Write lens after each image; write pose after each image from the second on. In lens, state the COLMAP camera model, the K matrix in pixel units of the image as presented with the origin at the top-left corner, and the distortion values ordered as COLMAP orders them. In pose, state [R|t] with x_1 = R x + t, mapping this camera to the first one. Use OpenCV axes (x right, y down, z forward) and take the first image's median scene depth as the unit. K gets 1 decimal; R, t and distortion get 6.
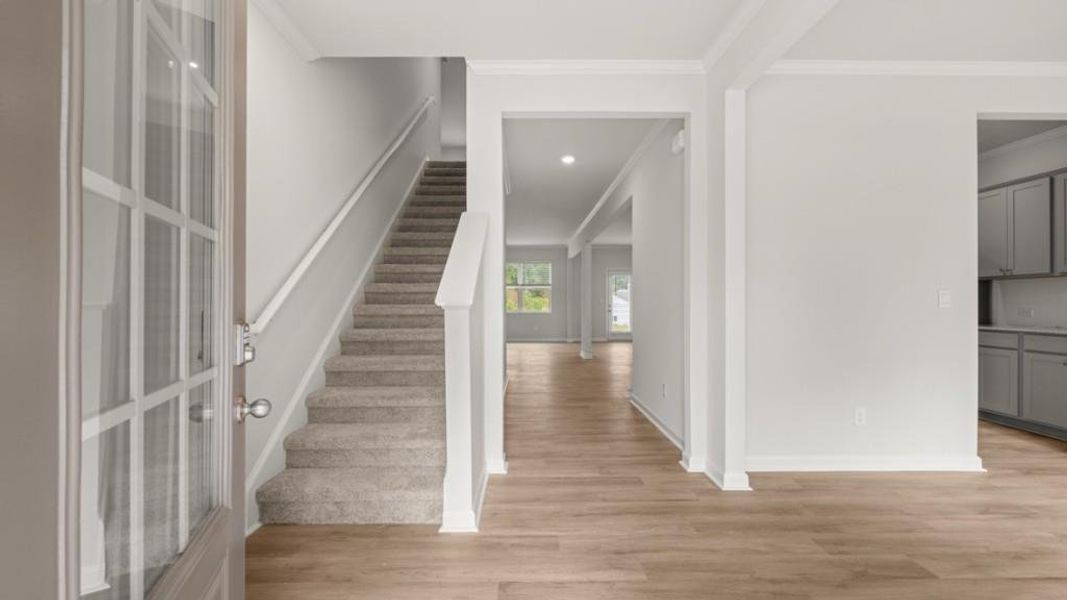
lens RADIAL K [[448.4, 0, 534.3], [0, 448.4, 294.3], [0, 0, 1]] dist [-0.002402, -0.000225]
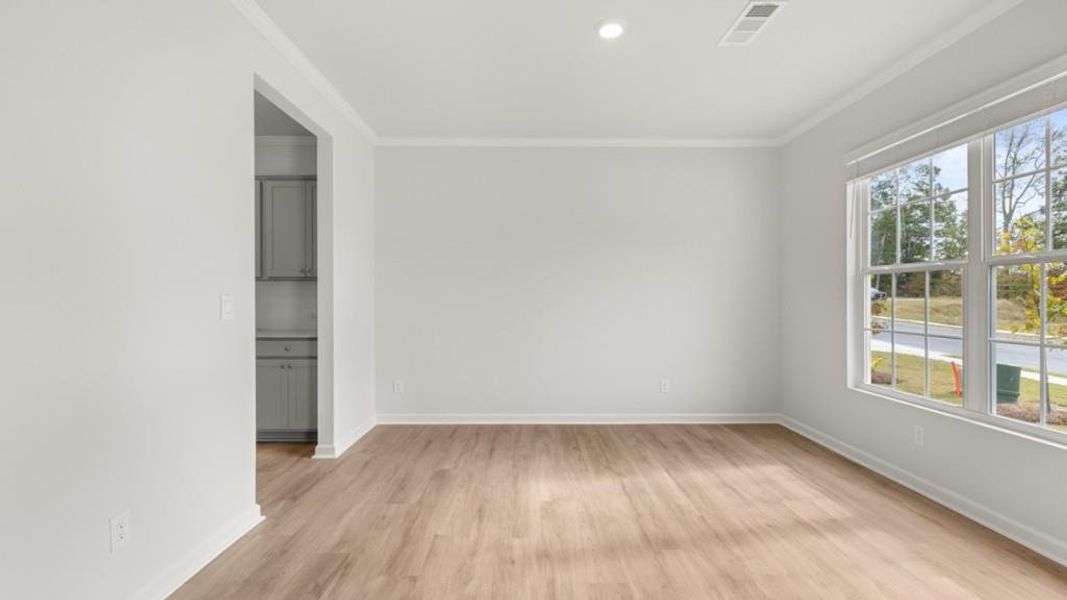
lens RADIAL K [[448.4, 0, 534.3], [0, 448.4, 294.3], [0, 0, 1]] dist [-0.002402, -0.000225]
pose [[0.023510, 0.016715, 0.999584, 0.196057], [-0.010073, 0.999813, -0.016482, -0.004356], [-0.999673, -0.009682, 0.023674, 0.487912]]
